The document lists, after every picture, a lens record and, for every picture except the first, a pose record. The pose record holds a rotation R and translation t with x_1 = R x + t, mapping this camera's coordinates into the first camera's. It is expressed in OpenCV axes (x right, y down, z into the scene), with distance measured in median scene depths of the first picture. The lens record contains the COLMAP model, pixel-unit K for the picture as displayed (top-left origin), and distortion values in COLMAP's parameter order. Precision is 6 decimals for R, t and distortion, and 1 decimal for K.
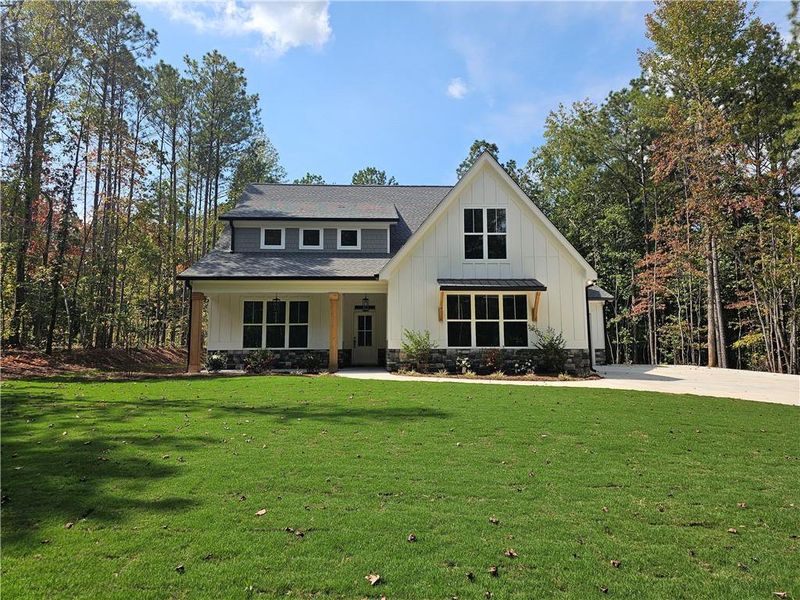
lens RADIAL K [[537.1, 0, 395.2], [0, 537.1, 295.7], [0, 0, 1]] dist [0.038989, -0.016848]
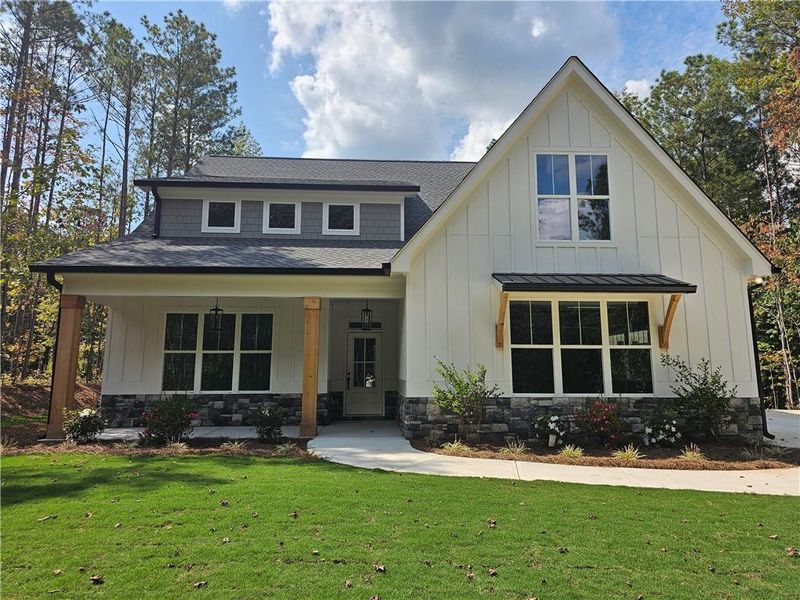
lens RADIAL K [[537.1, 0, 402.4], [0, 537.1, 298.5], [0, 0, 1]] dist [0.038989, -0.016848]
pose [[0.999857, 0.005175, 0.016118, -0.024838], [-0.004468, 0.999039, -0.043609, 0.019584], [-0.016328, 0.043531, 0.998919, 0.400163]]
